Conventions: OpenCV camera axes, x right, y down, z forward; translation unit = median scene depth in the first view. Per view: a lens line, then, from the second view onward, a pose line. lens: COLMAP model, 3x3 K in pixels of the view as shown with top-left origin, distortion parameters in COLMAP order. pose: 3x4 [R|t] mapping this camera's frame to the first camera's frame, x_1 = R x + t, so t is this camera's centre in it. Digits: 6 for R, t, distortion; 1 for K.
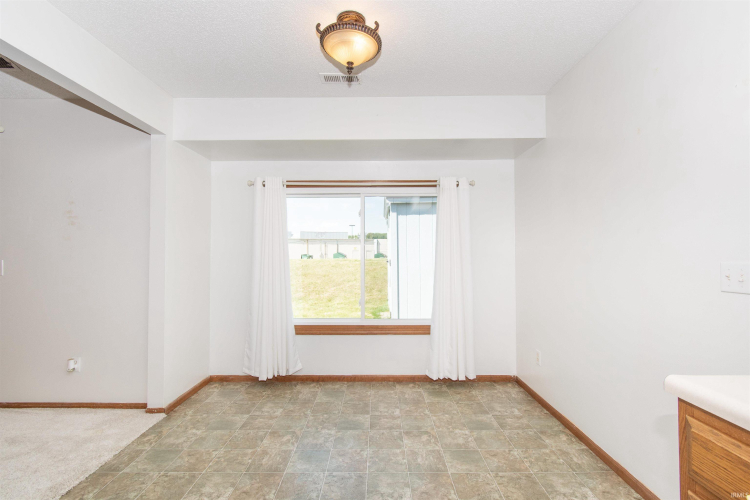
lens RADIAL K [[337.0, 0, 374.2], [0, 337.0, 254.4], [0, 0, 1]] dist [-0.003900, -0.000915]
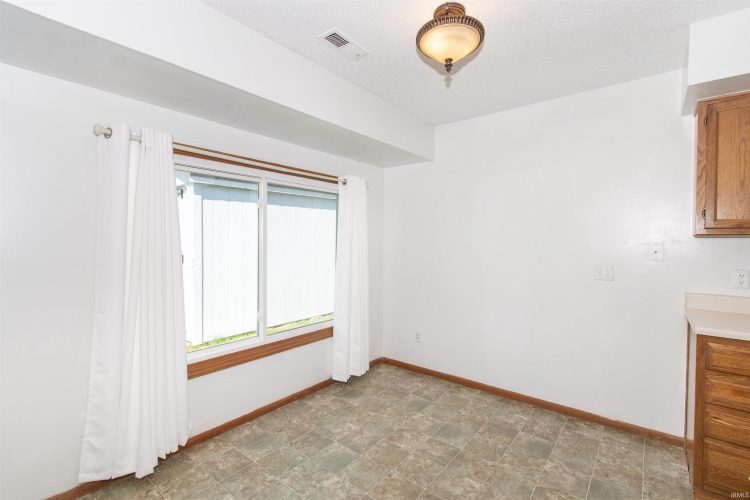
lens RADIAL K [[337.0, 0, 377.5], [0, 337.0, 247.6], [0, 0, 1]] dist [-0.003900, -0.000915]
pose [[0.623677, -0.002131, 0.781679, -0.558045], [-0.008871, 0.999913, 0.009804, -0.026183], [-0.781632, -0.013049, 0.623604, 0.349452]]
